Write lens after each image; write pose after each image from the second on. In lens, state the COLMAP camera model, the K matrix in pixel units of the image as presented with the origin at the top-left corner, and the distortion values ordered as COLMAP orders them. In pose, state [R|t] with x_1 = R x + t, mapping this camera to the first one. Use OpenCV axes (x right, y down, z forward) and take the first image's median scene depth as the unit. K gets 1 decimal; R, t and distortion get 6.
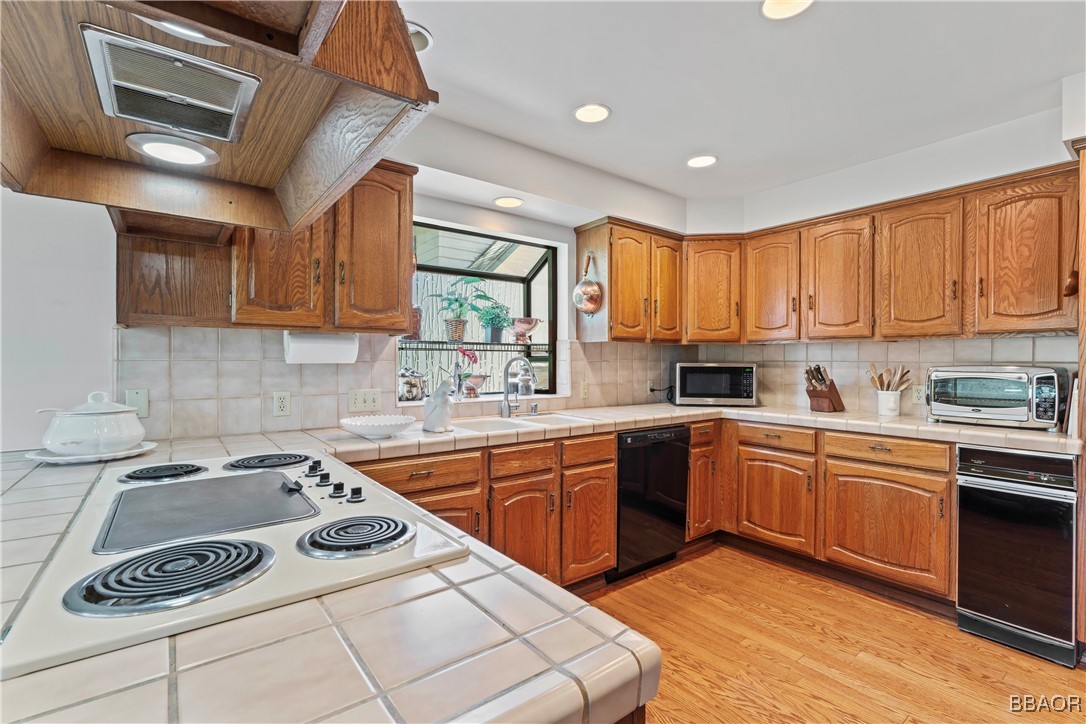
lens RADIAL K [[490.0, 0, 540.4], [0, 490.0, 359.3], [0, 0, 1]] dist [-0.002079, 0.000549]
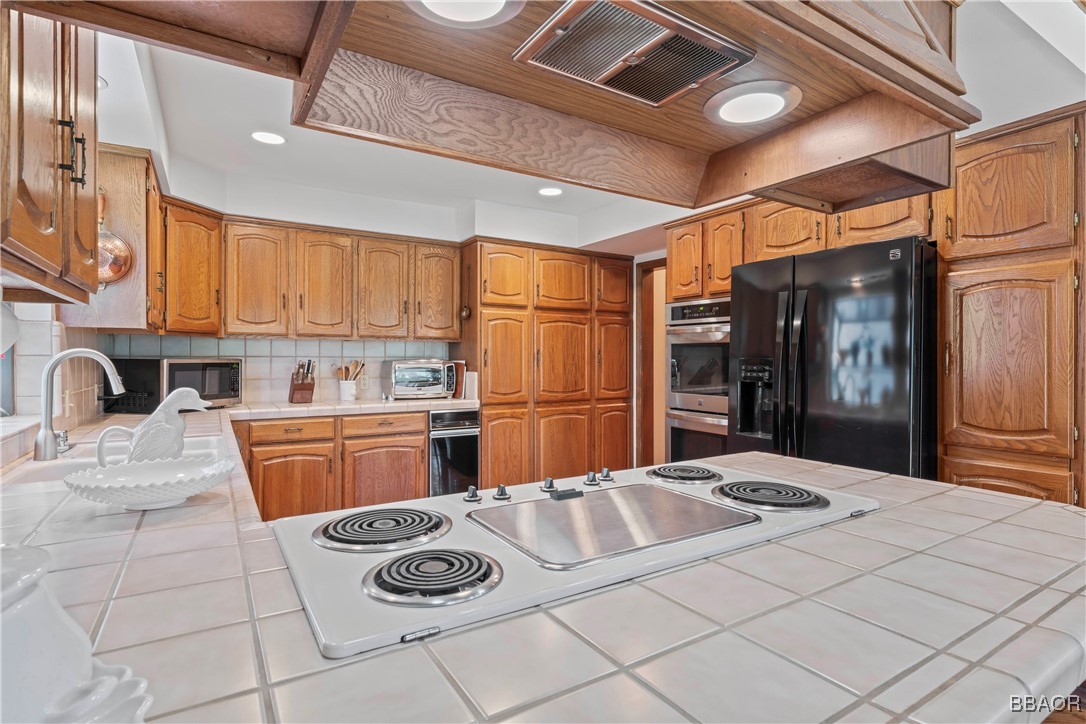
lens RADIAL K [[536.4, 0, 539.6], [0, 536.4, 357.6], [0, 0, 1]] dist [-0.001499, -0.000156]
pose [[0.097080, -0.002629, 0.995273, -0.620774], [-0.005241, 0.999981, 0.003153, -0.000022], [-0.995263, -0.005522, 0.097064, 0.408736]]
